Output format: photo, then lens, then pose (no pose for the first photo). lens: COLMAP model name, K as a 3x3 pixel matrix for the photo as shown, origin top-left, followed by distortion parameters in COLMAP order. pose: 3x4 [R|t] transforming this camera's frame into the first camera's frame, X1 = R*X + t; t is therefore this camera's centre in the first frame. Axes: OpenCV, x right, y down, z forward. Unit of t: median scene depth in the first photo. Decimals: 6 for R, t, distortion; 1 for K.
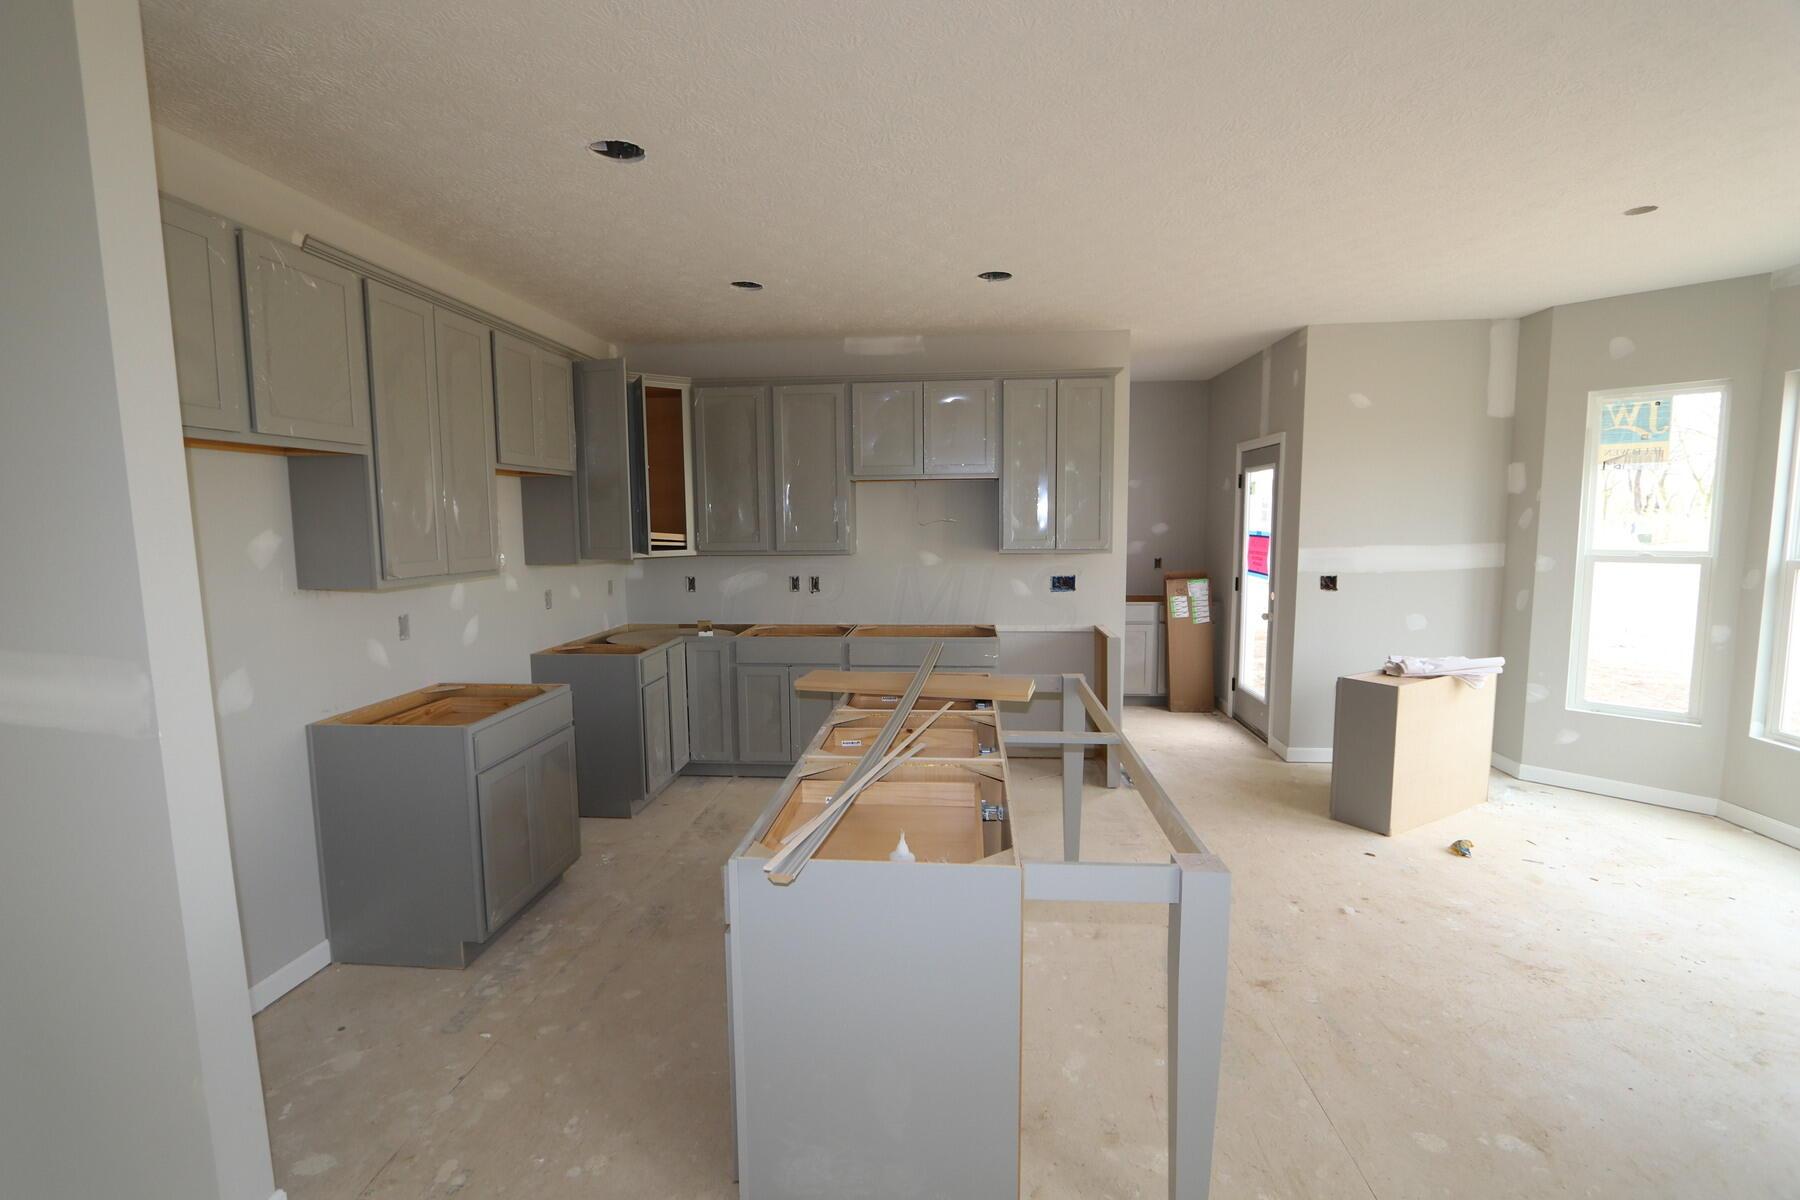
lens RADIAL K [[835.7, 0, 884.2], [0, 835.7, 607.5], [0, 0, 1]] dist [-0.015630, 0.000111]
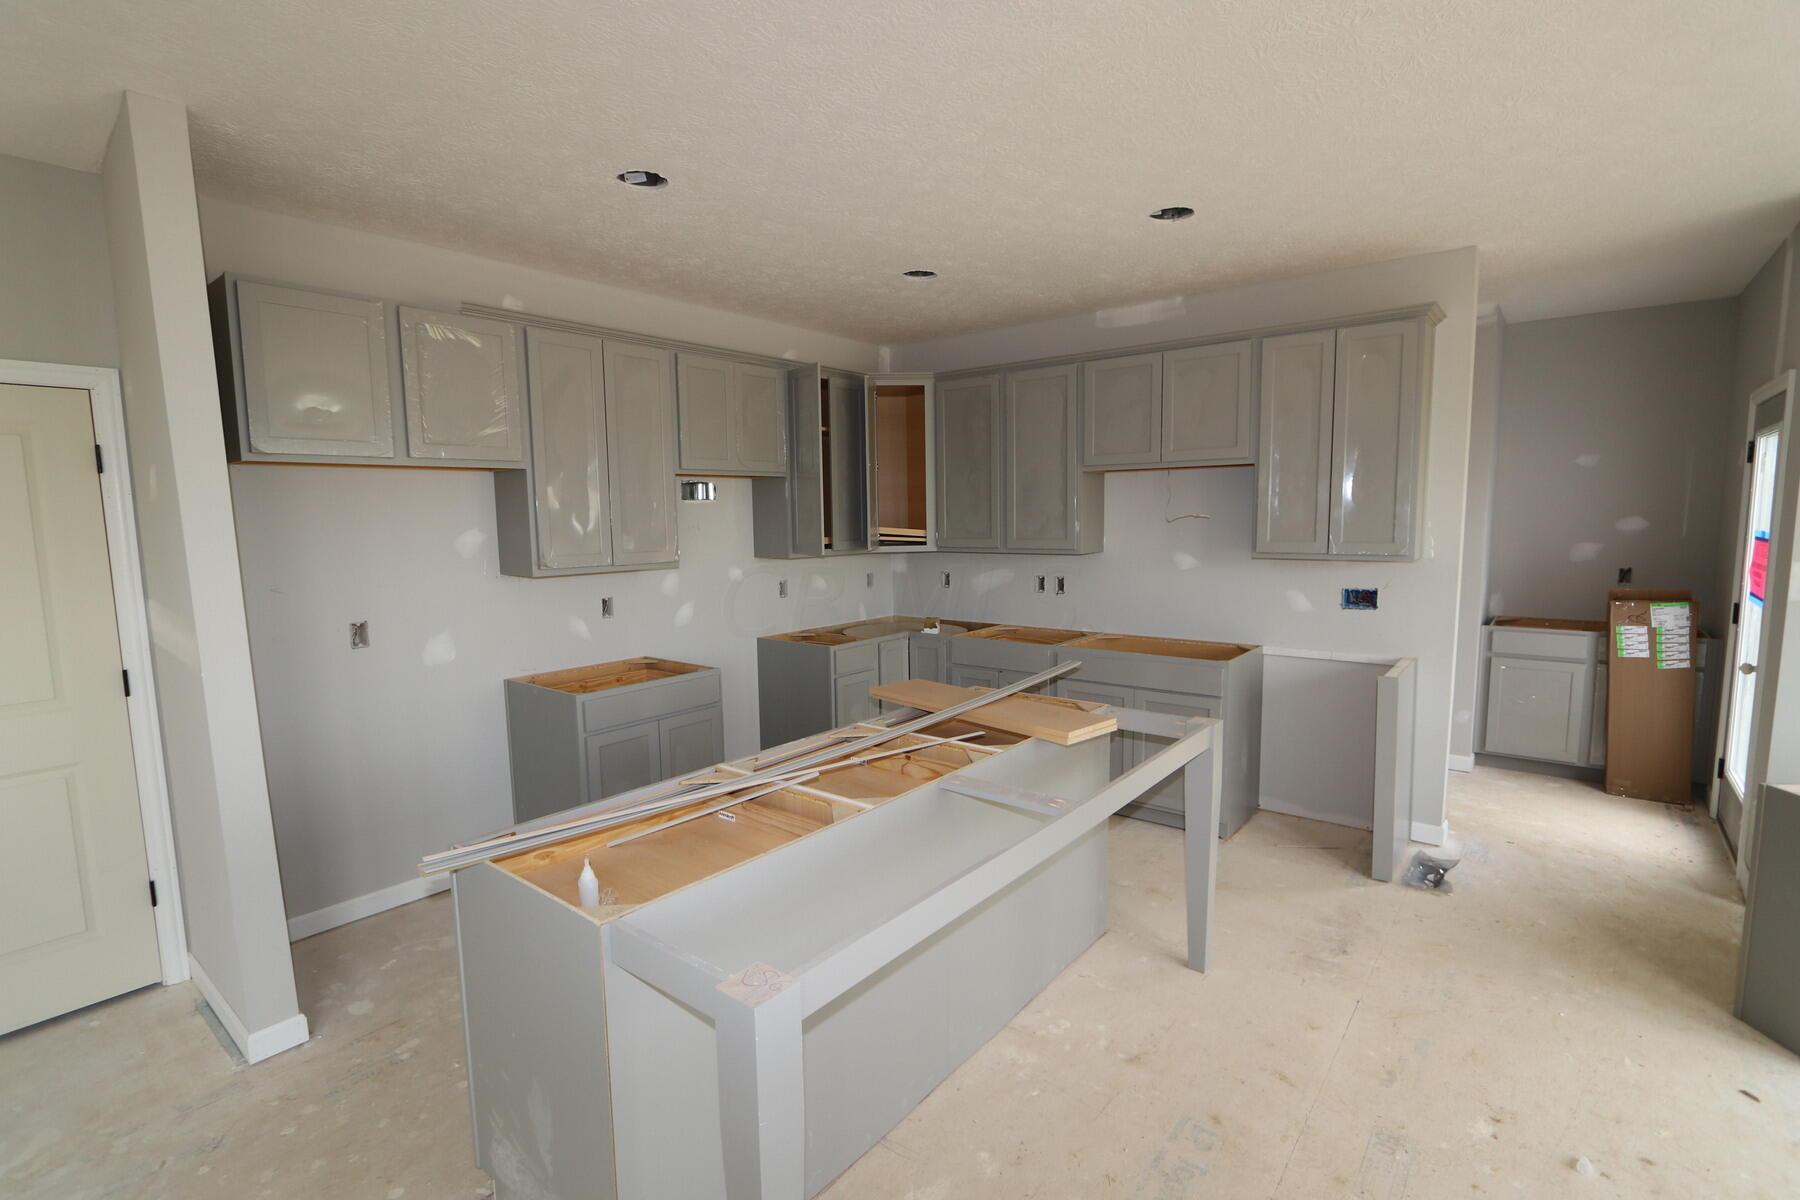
lens RADIAL K [[835.7, 0, 884.2], [0, 835.7, 607.5], [0, 0, 1]] dist [-0.015630, 0.000111]
pose [[0.829982, 0.058377, -0.554726, 0.282251], [-0.051349, 0.998282, 0.028226, -0.020580], [0.555421, 0.005057, 0.831554, 0.138391]]
